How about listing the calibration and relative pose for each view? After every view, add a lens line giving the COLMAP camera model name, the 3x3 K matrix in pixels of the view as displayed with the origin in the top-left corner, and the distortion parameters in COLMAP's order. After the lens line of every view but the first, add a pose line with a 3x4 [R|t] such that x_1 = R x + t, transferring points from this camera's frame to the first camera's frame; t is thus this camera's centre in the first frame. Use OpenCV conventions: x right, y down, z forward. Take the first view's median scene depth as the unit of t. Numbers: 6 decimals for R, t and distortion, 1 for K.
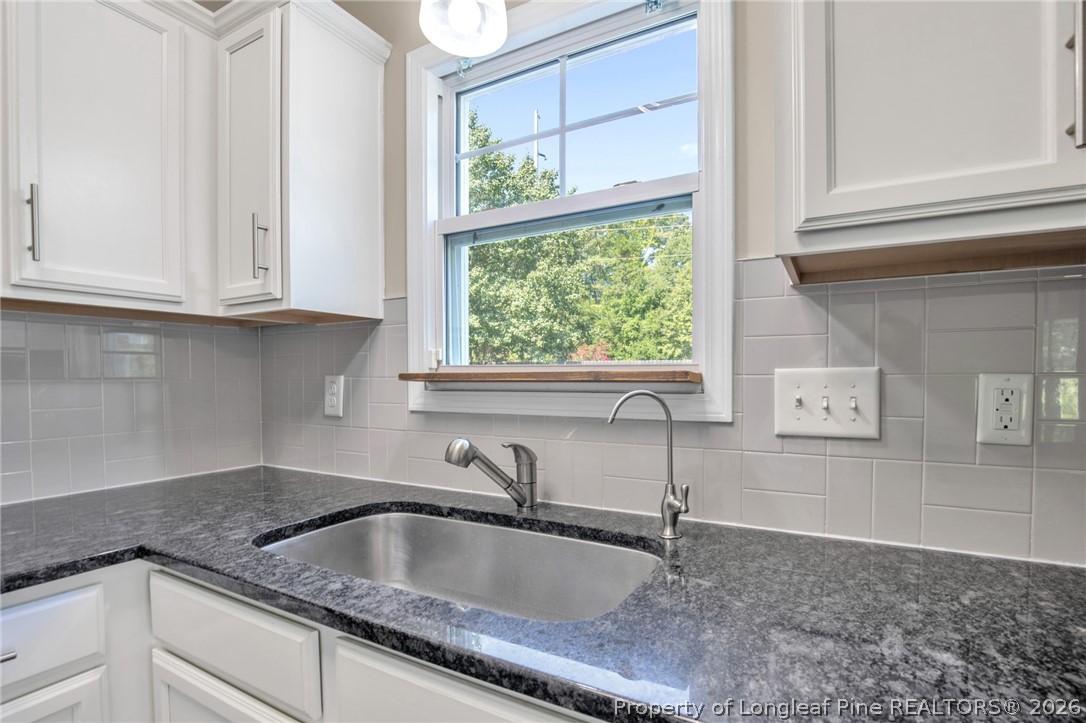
lens RADIAL K [[516.9, 0, 558.6], [0, 516.9, 388.8], [0, 0, 1]] dist [-0.029162, 0.002430]
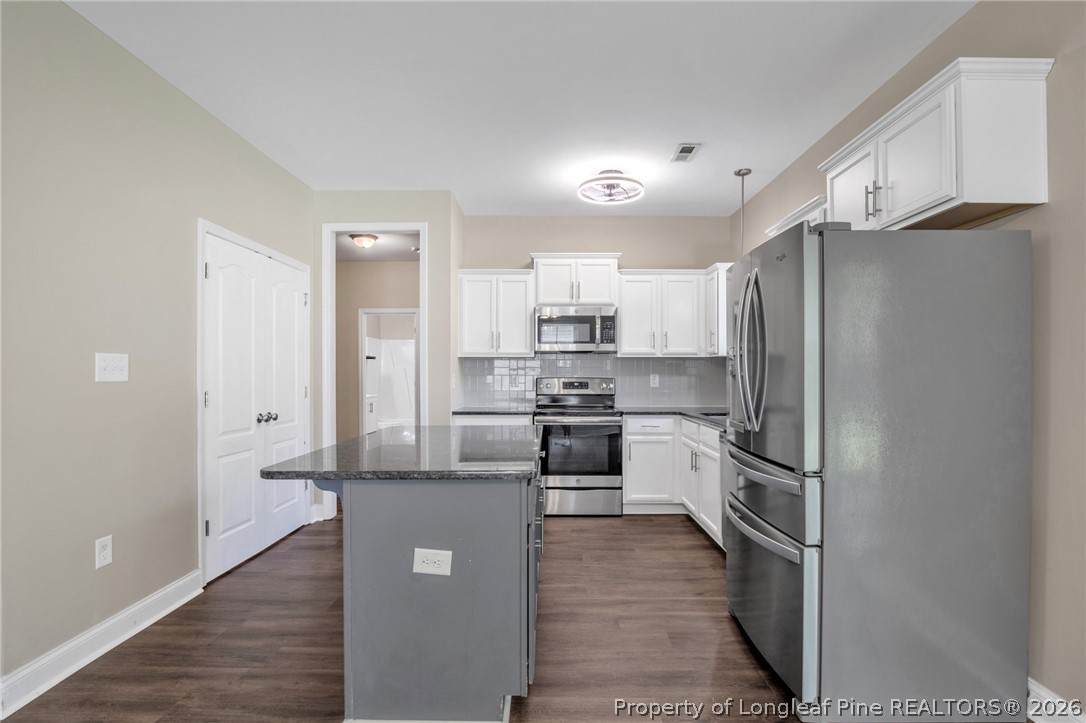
lens RADIAL K [[516.9, 0, 542.1], [0, 516.9, 367.6], [0, 0, 1]] dist [-0.029162, 0.002430]
pose [[0.462853, -0.000557, -0.886435, 1.879290], [-0.024057, 0.999624, -0.013189, -0.000367], [0.886109, 0.027430, 0.462665, -1.568655]]
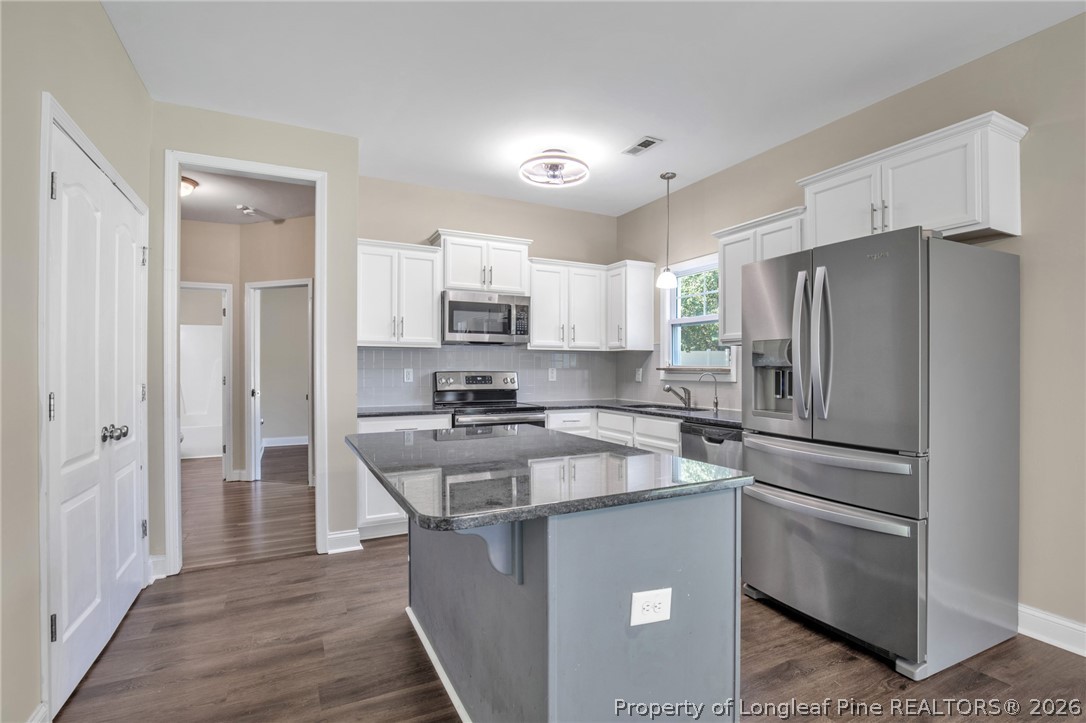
lens RADIAL K [[516.9, 0, 538.3], [0, 516.9, 363.5], [0, 0, 1]] dist [-0.029162, 0.002430]
pose [[0.815462, 0.003597, -0.578799, 0.992876], [-0.021545, 0.999476, -0.024144, 0.037282], [0.578409, 0.032159, 0.815113, -2.153083]]
